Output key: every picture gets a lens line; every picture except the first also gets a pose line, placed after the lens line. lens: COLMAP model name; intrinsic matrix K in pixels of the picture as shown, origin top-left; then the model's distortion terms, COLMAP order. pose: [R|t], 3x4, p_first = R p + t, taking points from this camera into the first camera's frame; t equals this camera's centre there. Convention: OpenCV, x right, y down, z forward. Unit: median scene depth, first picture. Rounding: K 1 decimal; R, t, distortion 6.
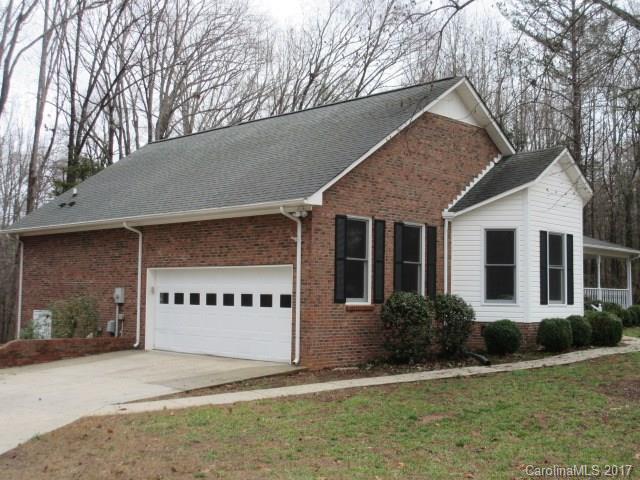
lens RADIAL K [[817.0, 0, 320.0], [0, 817.0, 240.0], [0, 0, 1]] dist [0.000721, 0.002448]
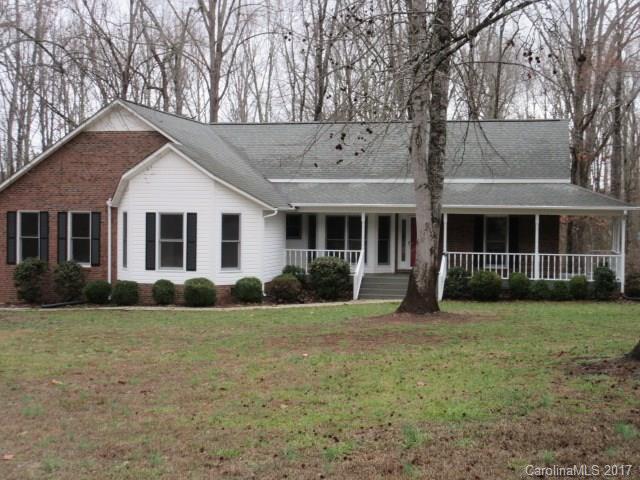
lens RADIAL K [[997.9, 0, 320.0], [0, 997.9, 240.0], [0, 0, 1]] dist [0.007530, 0.003678]
pose [[0.510529, 0.011074, -0.859789, 1.755169], [0.056041, 0.997363, 0.046123, -0.025640], [0.858032, -0.071731, 0.508562, 0.430902]]
